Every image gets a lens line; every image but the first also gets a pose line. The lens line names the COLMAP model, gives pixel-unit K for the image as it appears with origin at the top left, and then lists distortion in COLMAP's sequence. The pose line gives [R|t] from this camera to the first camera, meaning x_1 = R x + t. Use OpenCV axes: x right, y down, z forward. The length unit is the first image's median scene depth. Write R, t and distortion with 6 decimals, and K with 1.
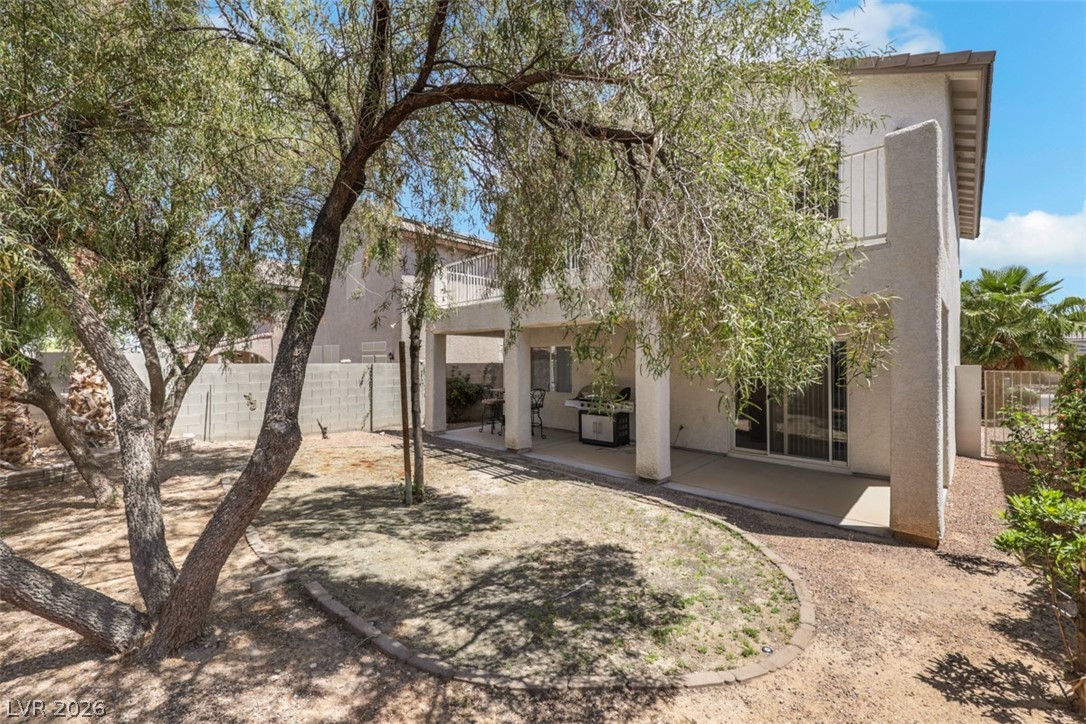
lens RADIAL K [[434.6, 0, 546.5], [0, 434.6, 360.1], [0, 0, 1]] dist [0.000877, 0.000236]
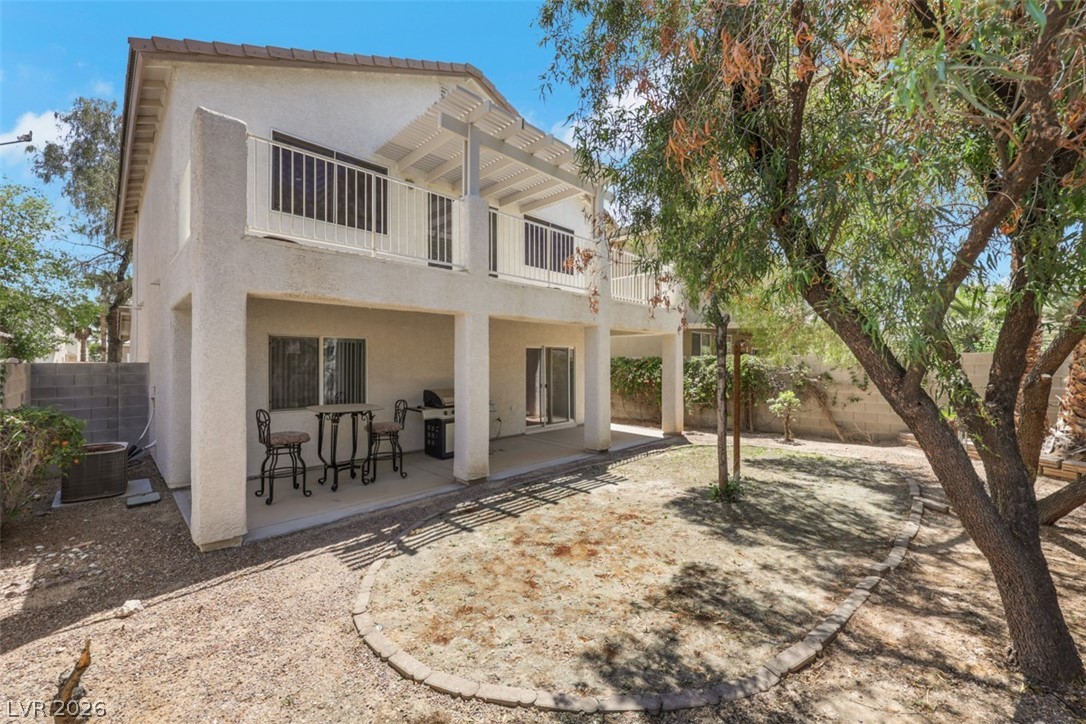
lens RADIAL K [[434.6, 0, 547.0], [0, 434.6, 362.0], [0, 0, 1]] dist [0.000877, 0.000236]
pose [[0.005661, 0.006063, 0.999966, -1.574729], [0.001397, 0.999981, -0.006071, 0.024190], [-0.999983, 0.001432, 0.005653, 1.712968]]
